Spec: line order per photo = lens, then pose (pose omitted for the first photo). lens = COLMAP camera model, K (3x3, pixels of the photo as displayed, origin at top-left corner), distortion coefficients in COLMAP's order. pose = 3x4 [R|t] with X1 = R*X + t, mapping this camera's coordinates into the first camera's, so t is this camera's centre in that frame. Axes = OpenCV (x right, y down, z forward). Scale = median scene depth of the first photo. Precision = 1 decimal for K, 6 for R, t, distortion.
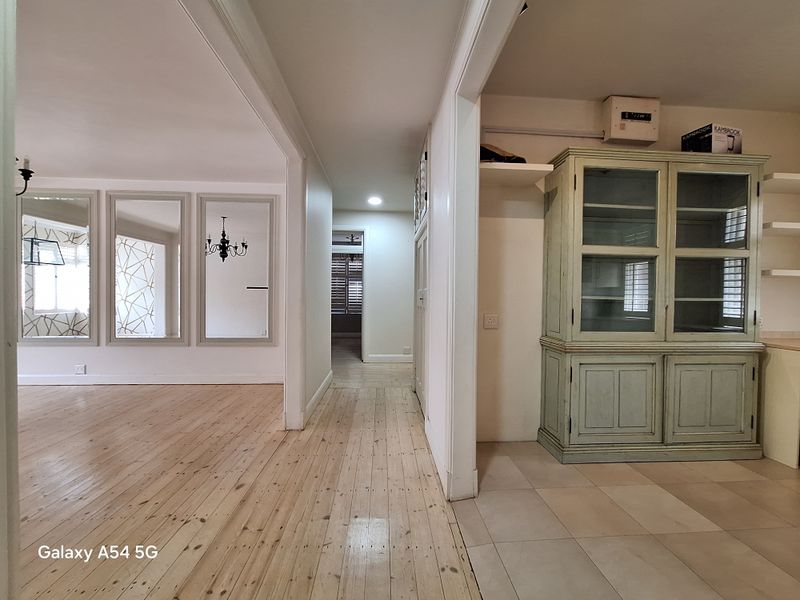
lens RADIAL K [[317.1, 0, 399.9], [0, 317.1, 299.4], [0, 0, 1]] dist [-0.009874, 0.001577]
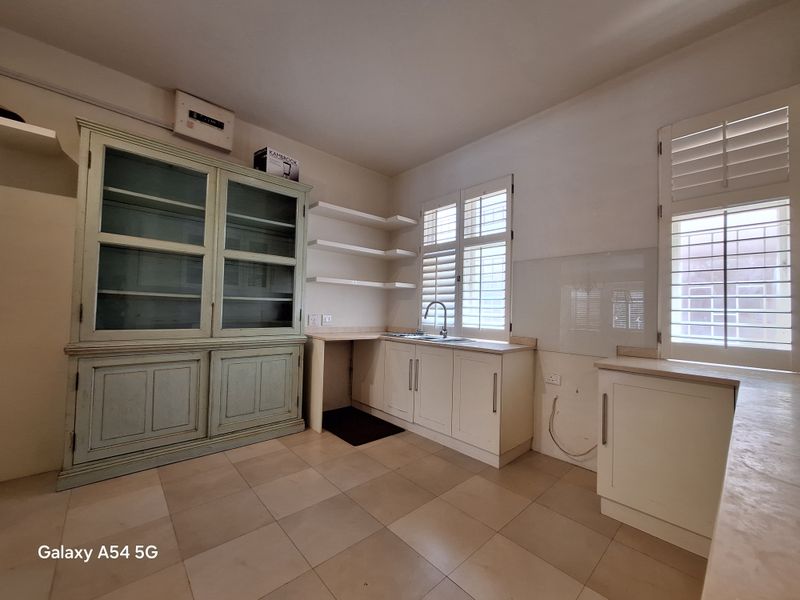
lens RADIAL K [[317.1, 0, 402.3], [0, 317.1, 301.5], [0, 0, 1]] dist [-0.009874, 0.001577]
pose [[0.771698, 0.025506, 0.635478, 0.661131], [-0.007639, 0.999495, -0.030841, 0.041576], [-0.635944, 0.018945, 0.771503, -0.207679]]
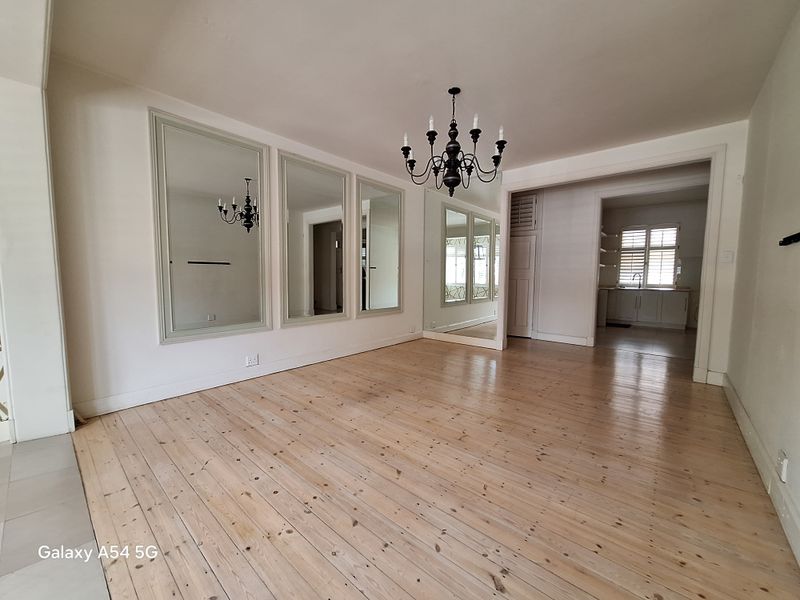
lens RADIAL K [[317.1, 0, 395.9], [0, 317.1, 300.4], [0, 0, 1]] dist [-0.009874, 0.001577]
pose [[0.700232, -0.064205, 0.711023, -3.054273], [0.004028, 0.996287, 0.085998, -0.027259], [-0.713904, -0.057355, 0.697890, 0.360575]]
